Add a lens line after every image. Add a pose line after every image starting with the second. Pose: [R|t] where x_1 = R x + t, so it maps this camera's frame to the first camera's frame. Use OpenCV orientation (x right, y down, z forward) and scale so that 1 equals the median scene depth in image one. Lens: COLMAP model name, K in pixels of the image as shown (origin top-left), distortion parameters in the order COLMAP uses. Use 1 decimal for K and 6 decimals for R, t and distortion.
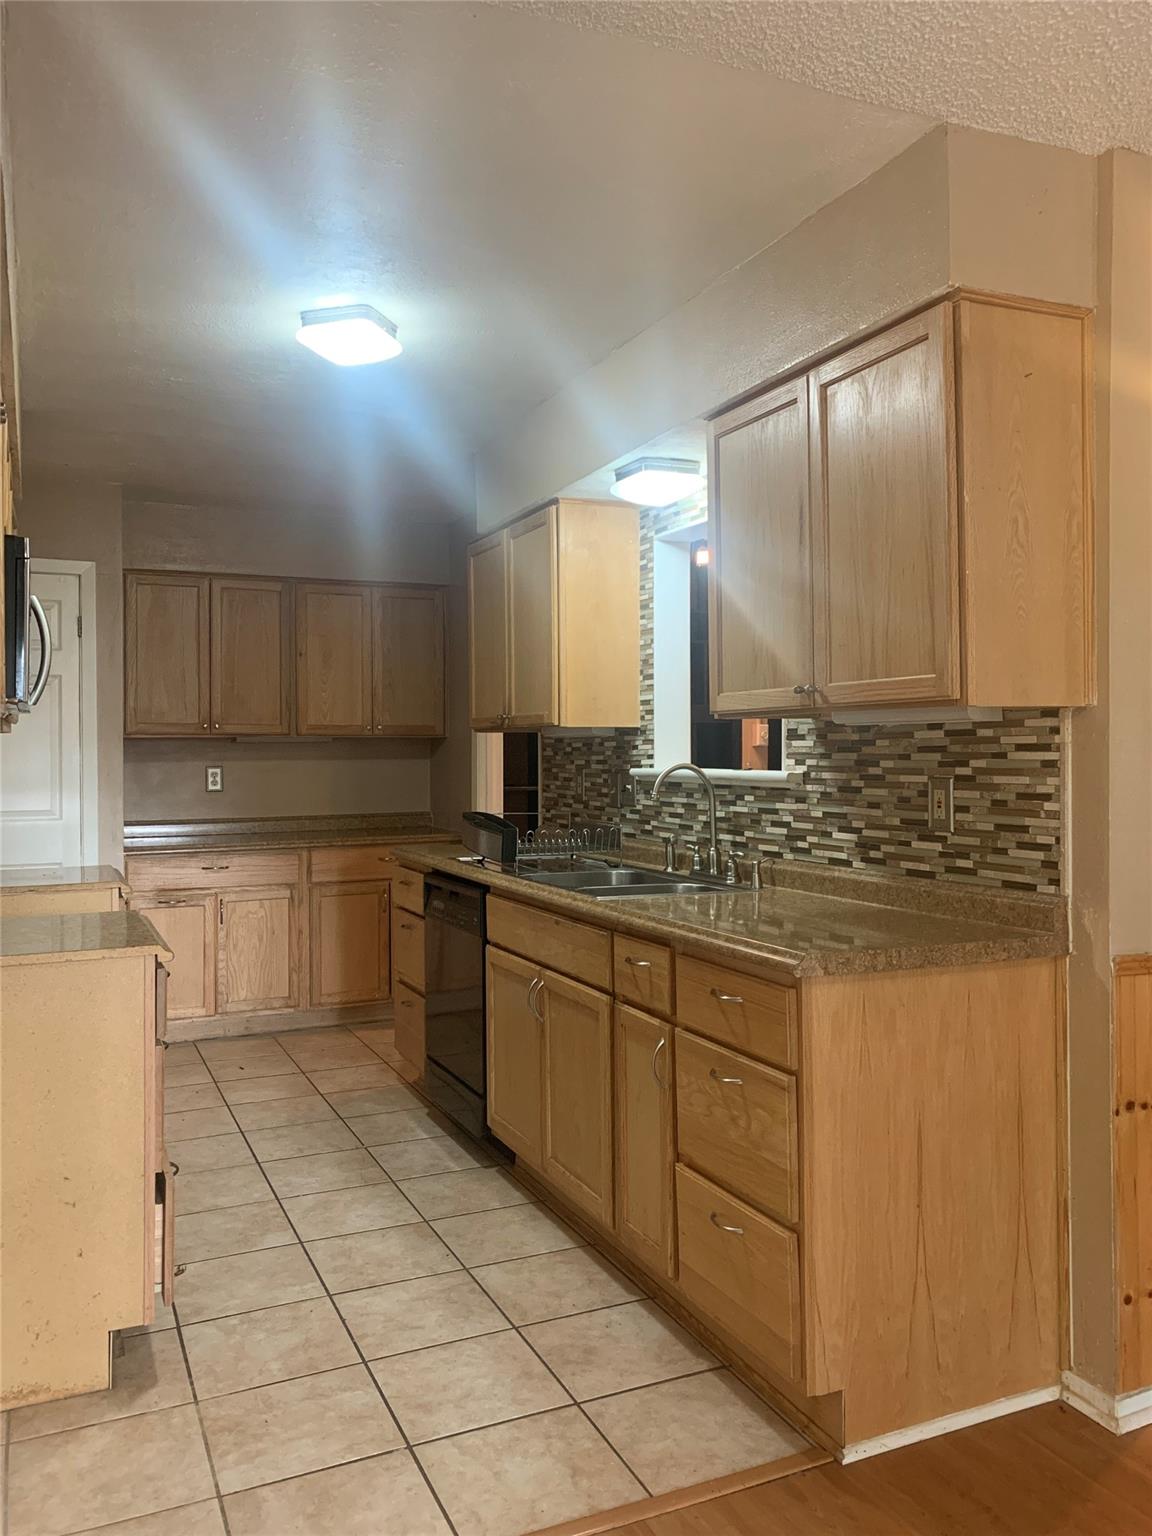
lens RADIAL K [[1178.9, 0, 575.1], [0, 1178.9, 762.7], [0, 0, 1]] dist [0.006541, -0.000550]
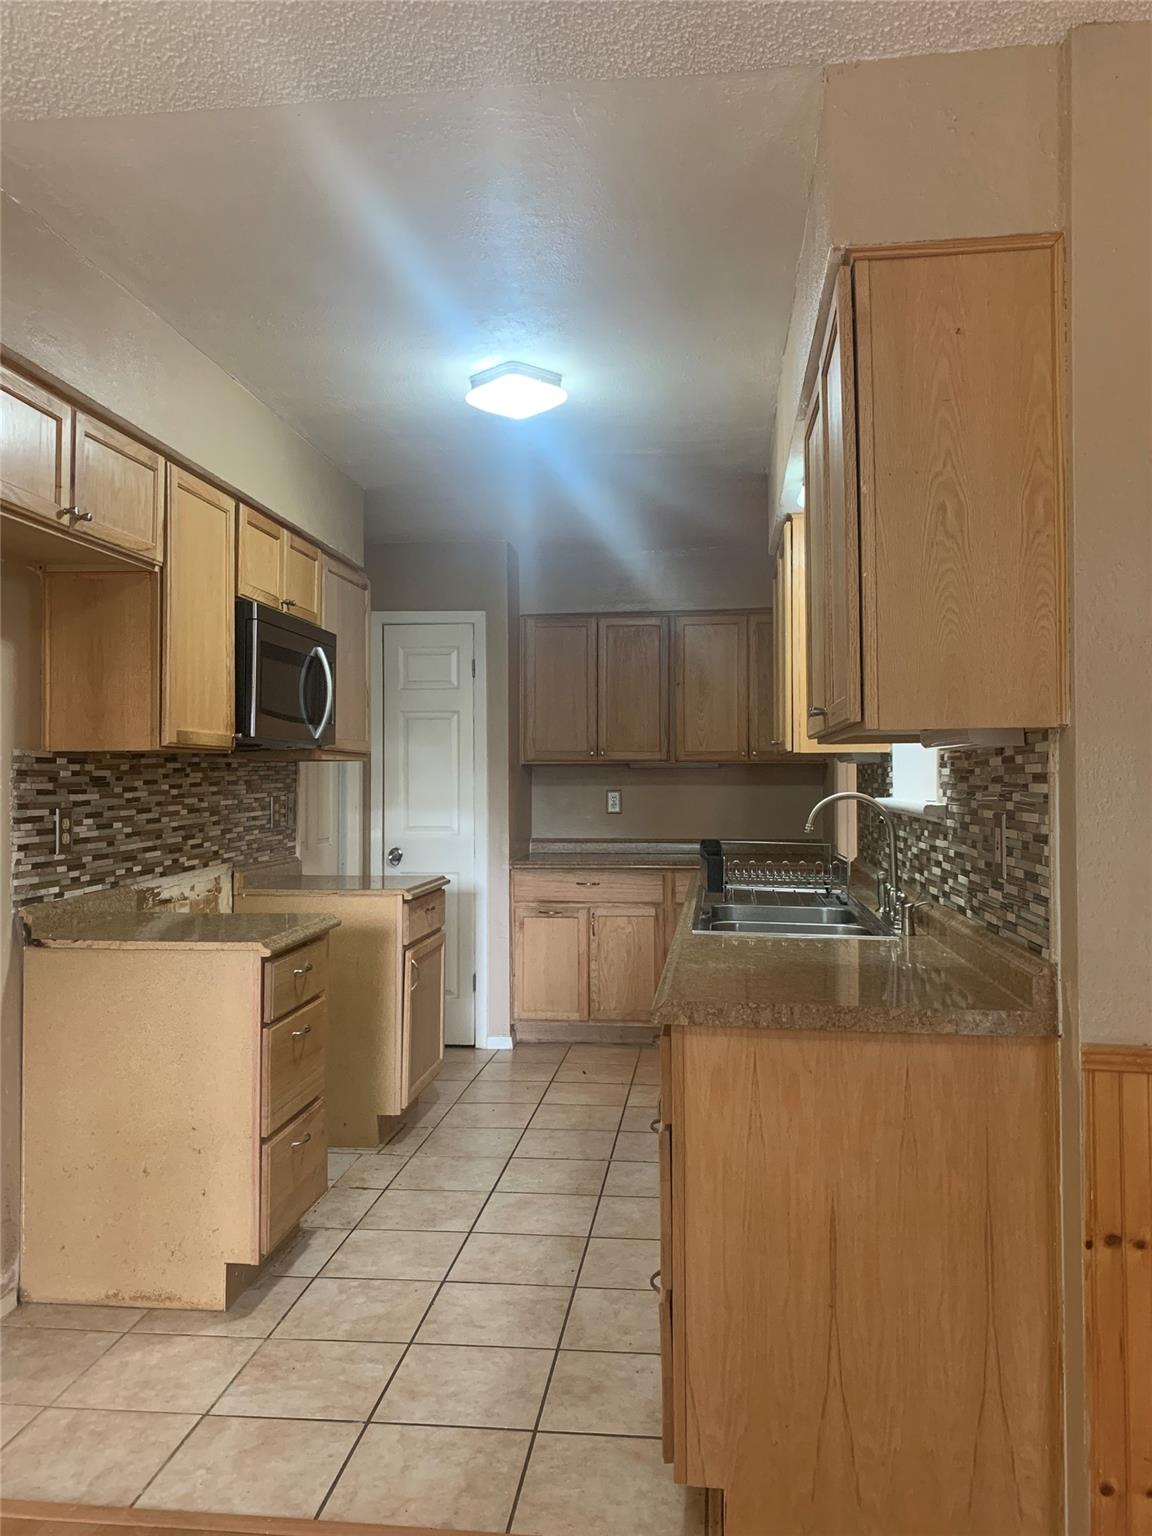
lens RADIAL K [[1185.5, 0, 576.0], [0, 1185.5, 768.0], [0, 0, 1]] dist [0.022190, -0.024427]
pose [[0.863623, -0.000691, -0.504137, 0.478979], [-0.006899, 0.999889, -0.013190, -0.006075], [0.504091, 0.014869, 0.863523, 0.120900]]
